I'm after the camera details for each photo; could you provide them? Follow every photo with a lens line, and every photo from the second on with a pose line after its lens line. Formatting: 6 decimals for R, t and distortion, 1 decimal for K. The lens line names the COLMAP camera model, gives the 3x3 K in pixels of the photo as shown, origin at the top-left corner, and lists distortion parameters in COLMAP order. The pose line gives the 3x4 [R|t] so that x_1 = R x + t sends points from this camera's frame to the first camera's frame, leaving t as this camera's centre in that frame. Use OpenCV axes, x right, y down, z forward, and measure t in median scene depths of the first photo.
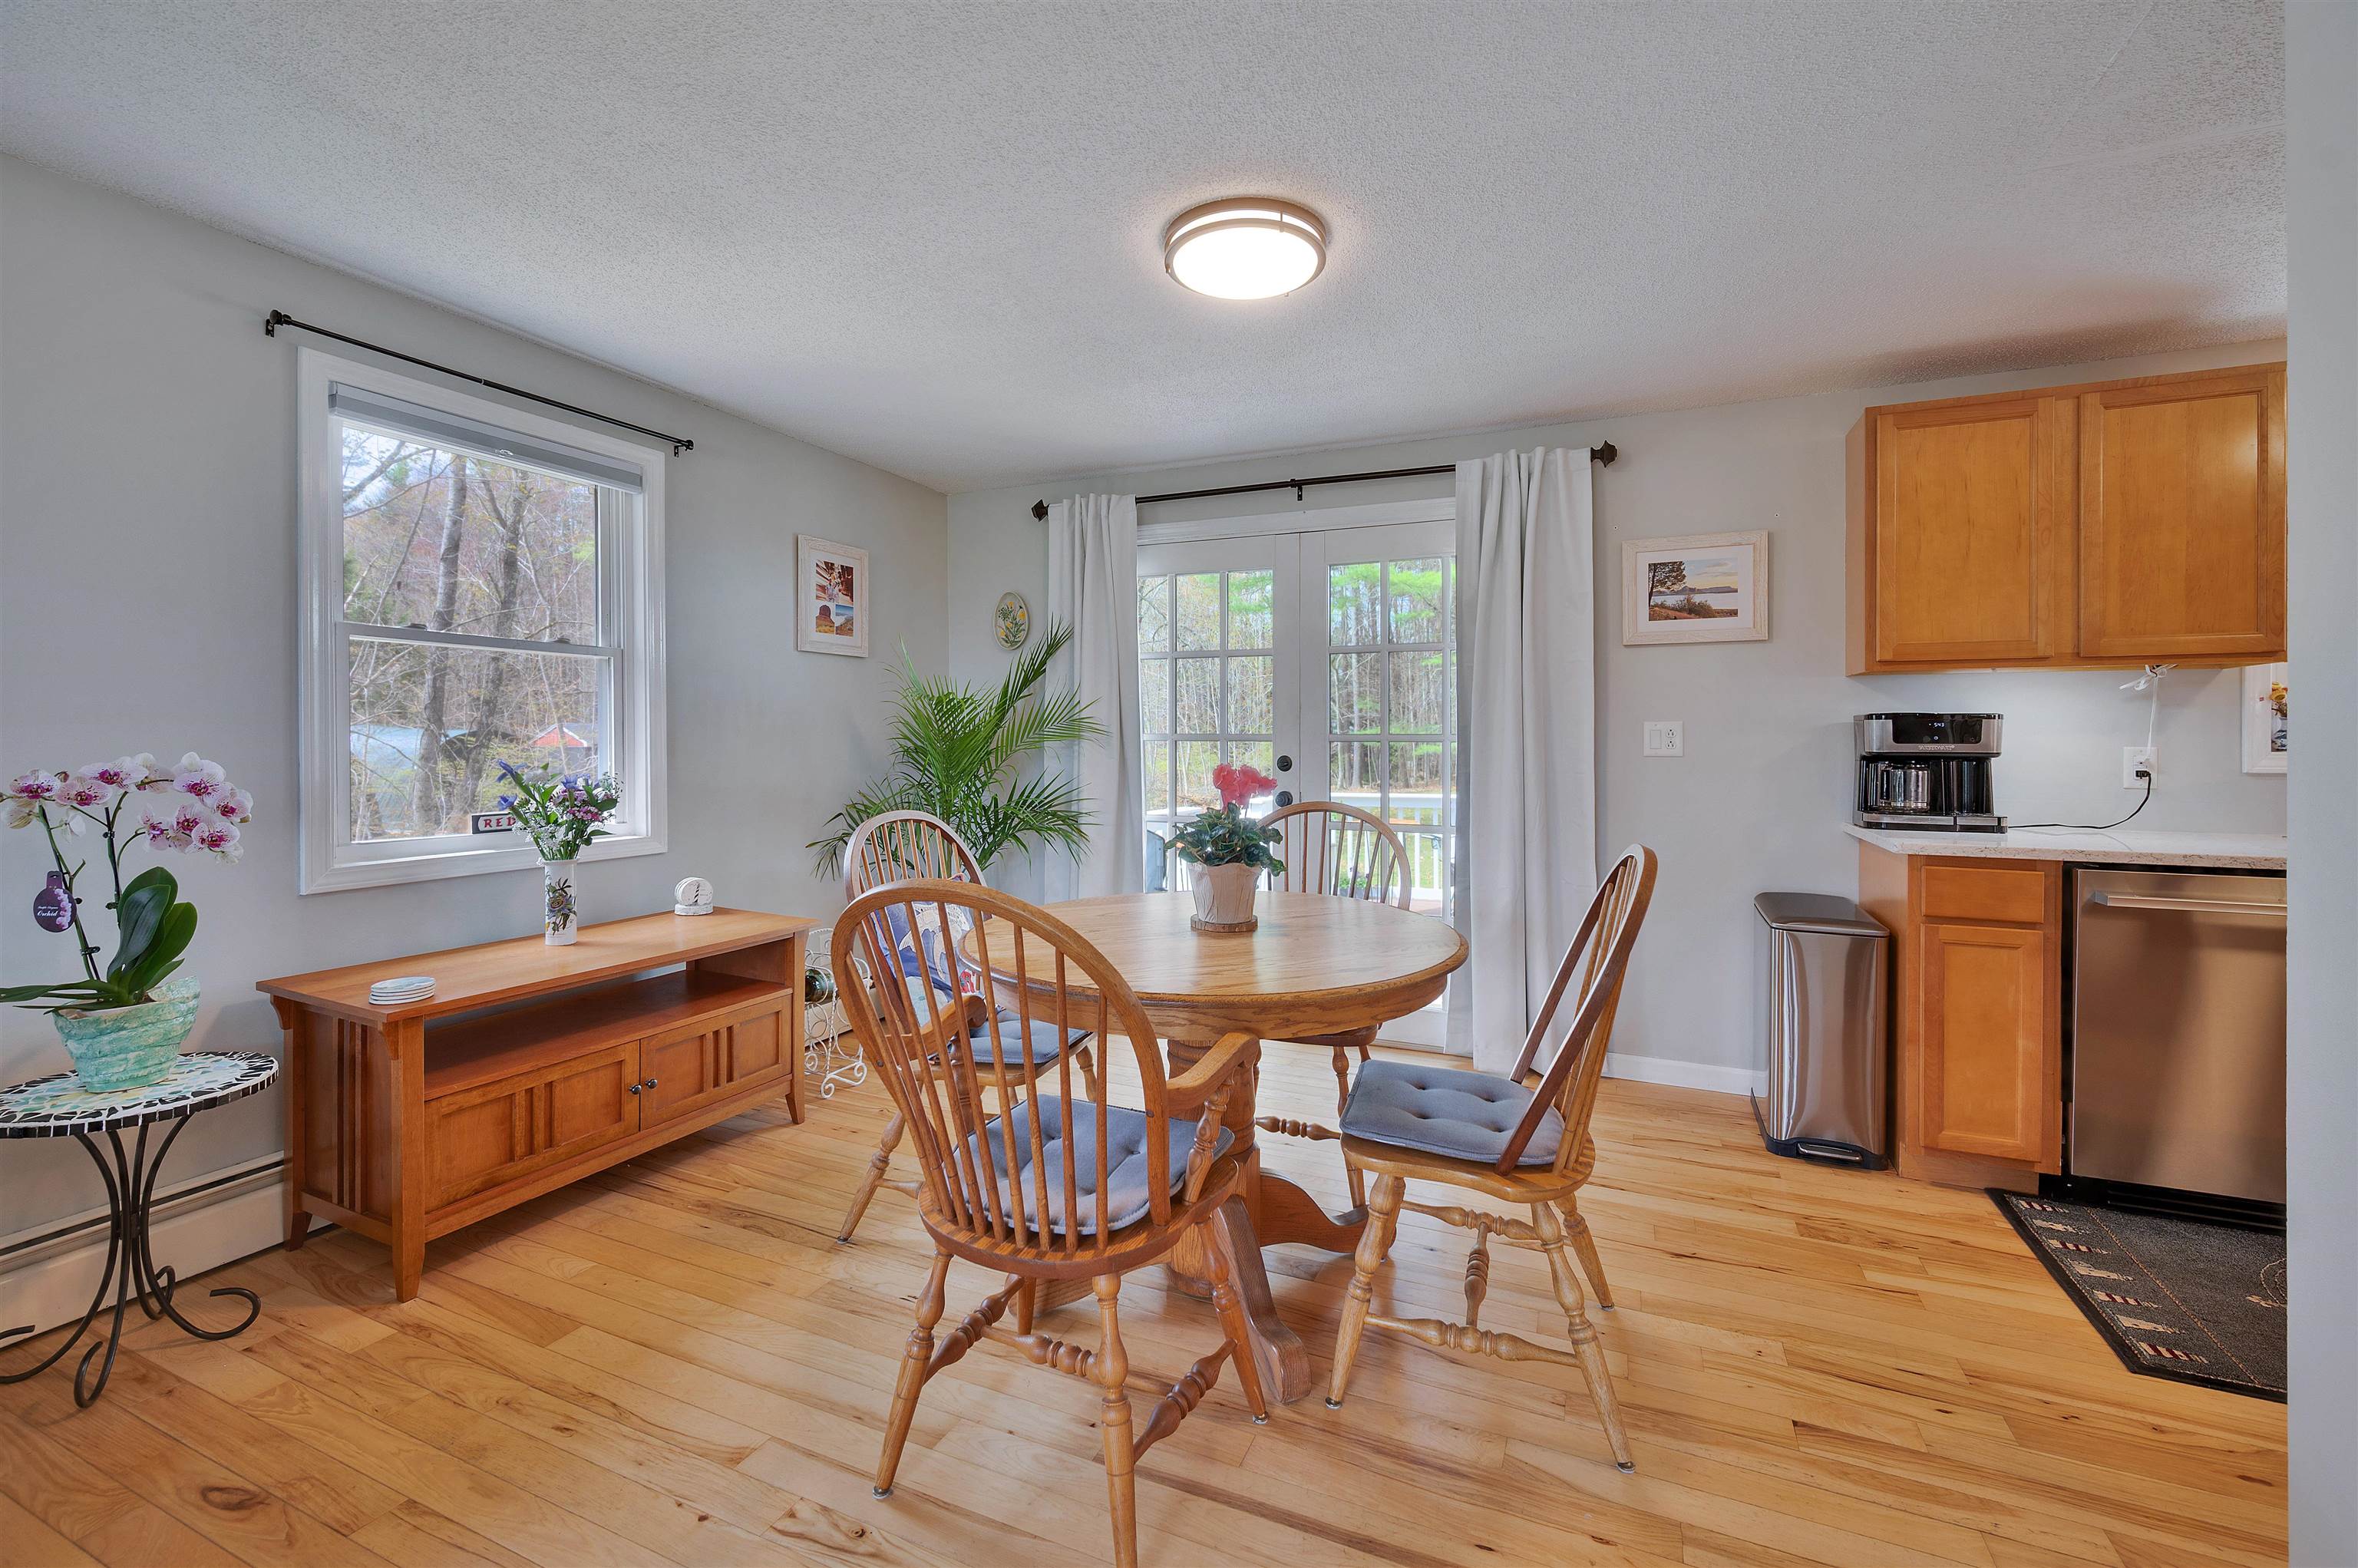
lens RADIAL K [[997.2, 0, 1178.7], [0, 997.2, 765.0], [0, 0, 1]] dist [-0.006676, 0.001294]
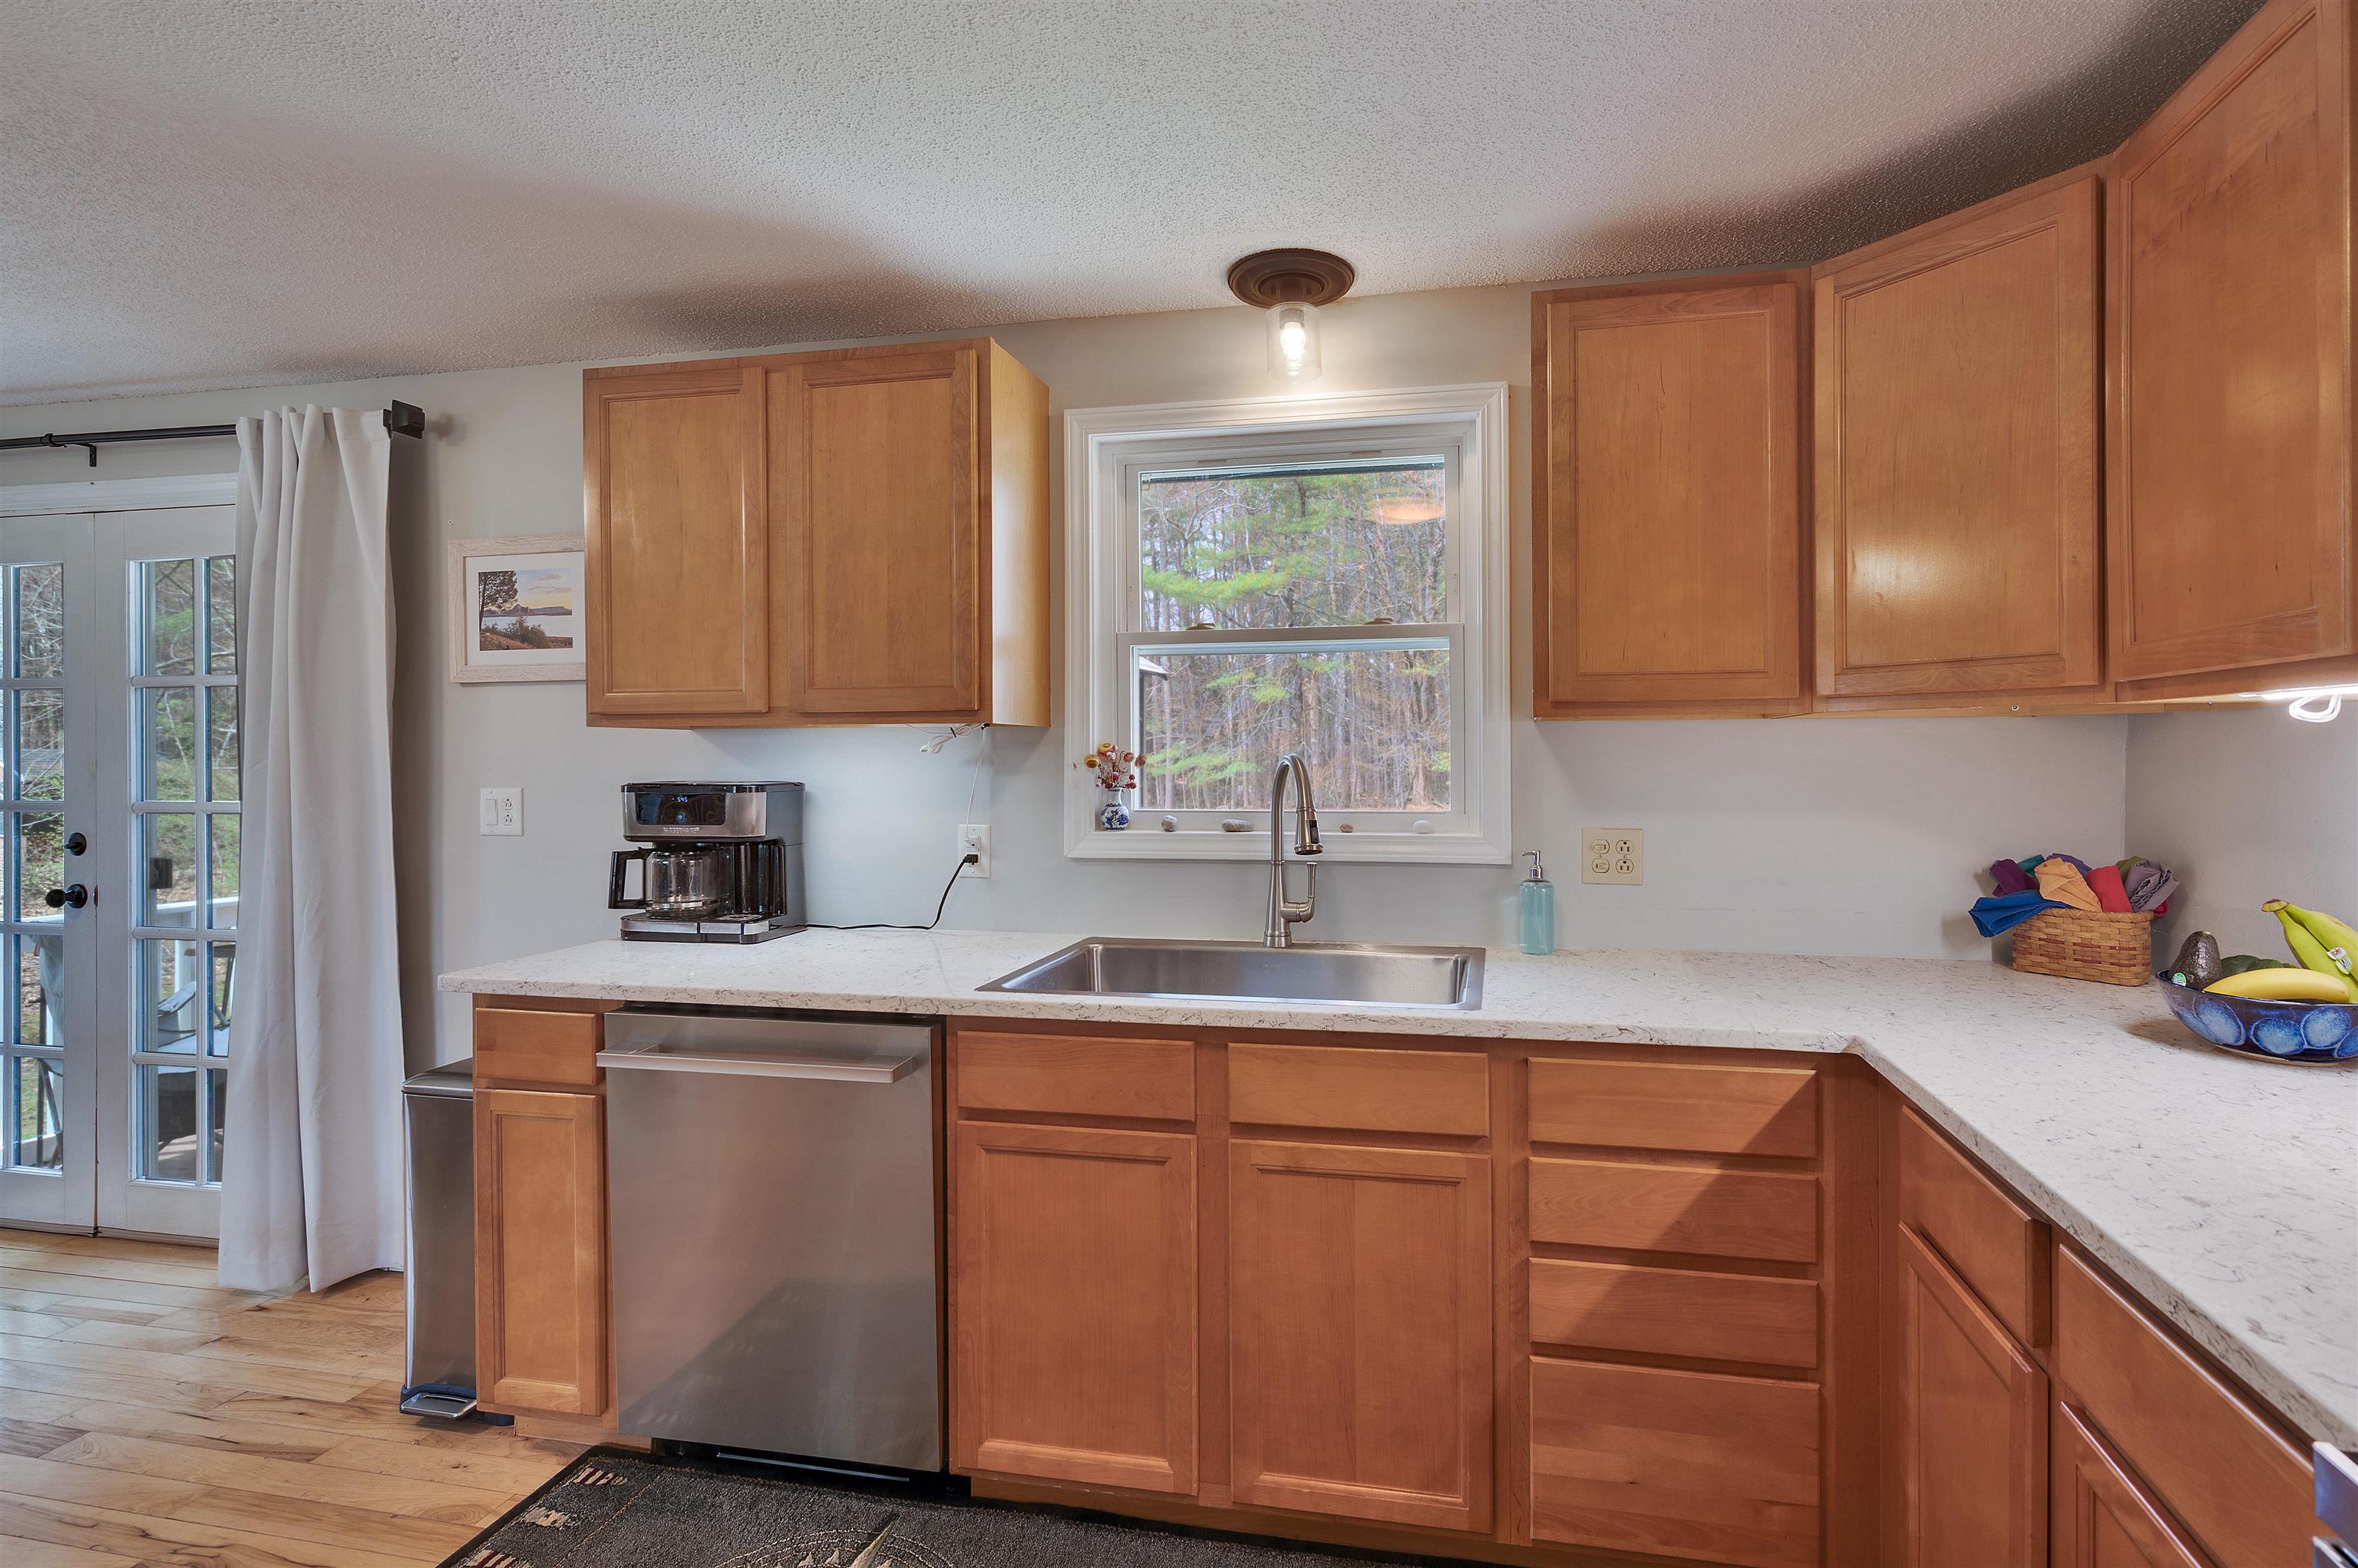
lens RADIAL K [[1144.3, 0, 1179.6], [0, 1144.3, 791.1], [0, 0, 1]] dist [-0.000282, 0.000666]
pose [[0.975589, -0.008160, 0.219452, 0.809055], [0.008539, 0.999963, -0.000779, -0.037139], [-0.219437, 0.002634, 0.975623, 0.067367]]
